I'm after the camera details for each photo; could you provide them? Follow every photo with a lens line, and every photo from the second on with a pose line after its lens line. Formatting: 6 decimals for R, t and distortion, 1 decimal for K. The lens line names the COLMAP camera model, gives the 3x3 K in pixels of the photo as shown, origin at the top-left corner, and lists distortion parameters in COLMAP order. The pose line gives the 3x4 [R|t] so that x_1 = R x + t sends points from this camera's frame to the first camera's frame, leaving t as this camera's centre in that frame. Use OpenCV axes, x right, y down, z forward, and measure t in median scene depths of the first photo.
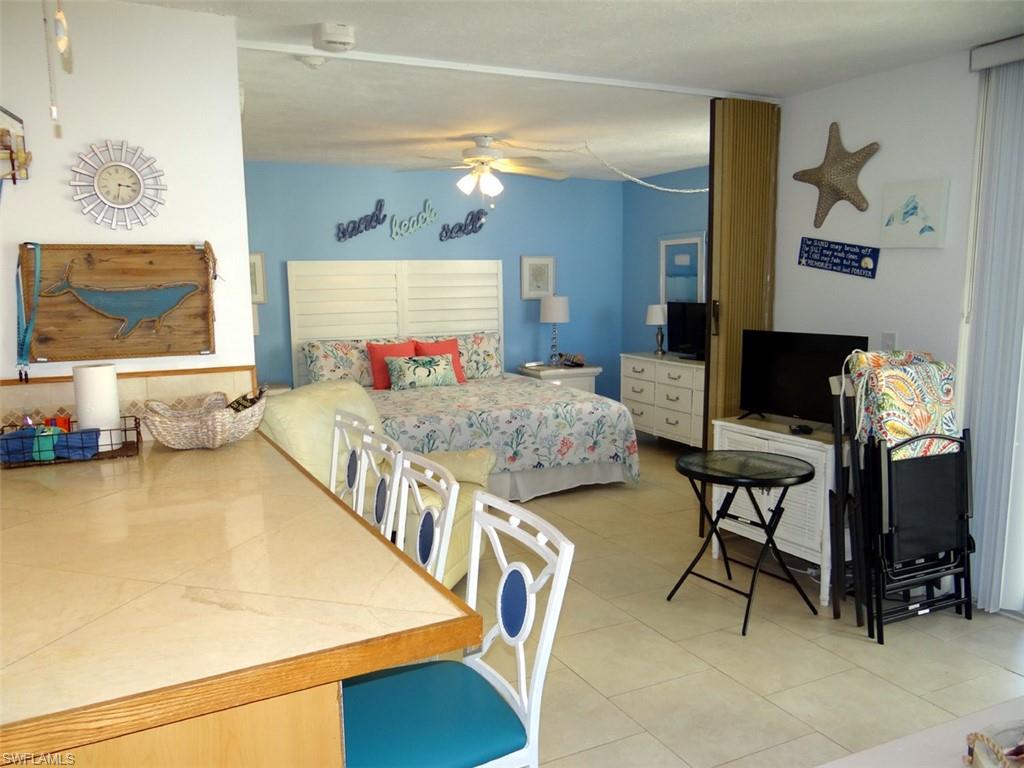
lens RADIAL K [[813.5, 0, 508.6], [0, 813.5, 382.8], [0, 0, 1]] dist [0.005780, 0.013061]
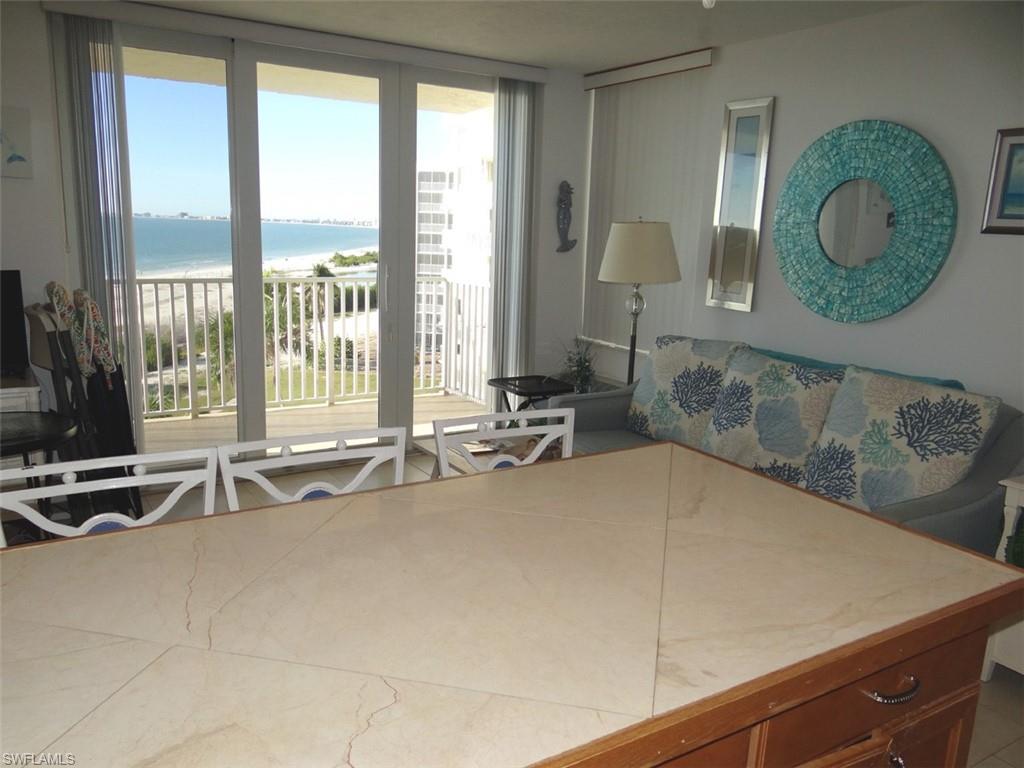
lens RADIAL K [[791.1, 0, 512.0], [0, 791.1, 384.0], [0, 0, 1]] dist [-0.000396, 0.000525]
pose [[-0.084915, -0.194605, 0.977199, -0.527381], [0.102591, 0.973821, 0.202847, -0.053824], [-0.991093, 0.117476, -0.062727, 0.488412]]
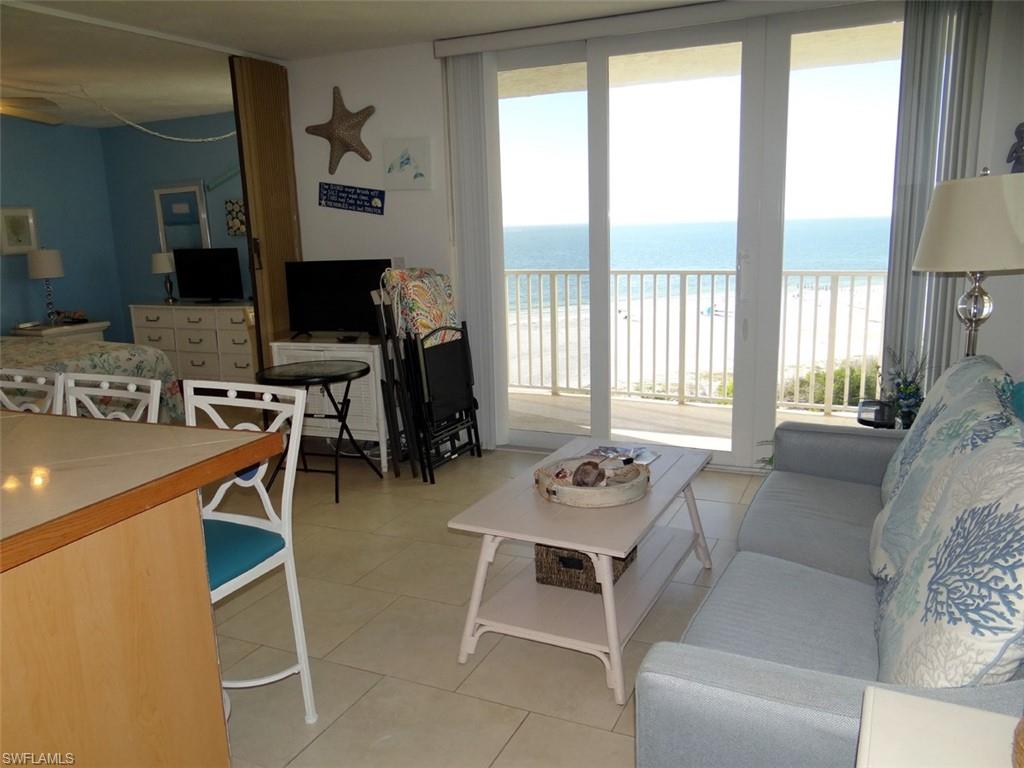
lens RADIAL K [[813.2, 0, 512.0], [0, 813.2, 384.0], [0, 0, 1]] dist [-0.003296, -0.008847]
pose [[0.785907, -0.140788, 0.602104, -0.204728], [0.109504, 0.990033, 0.088564, 0.045064], [-0.608571, -0.003671, 0.793491, -0.133833]]
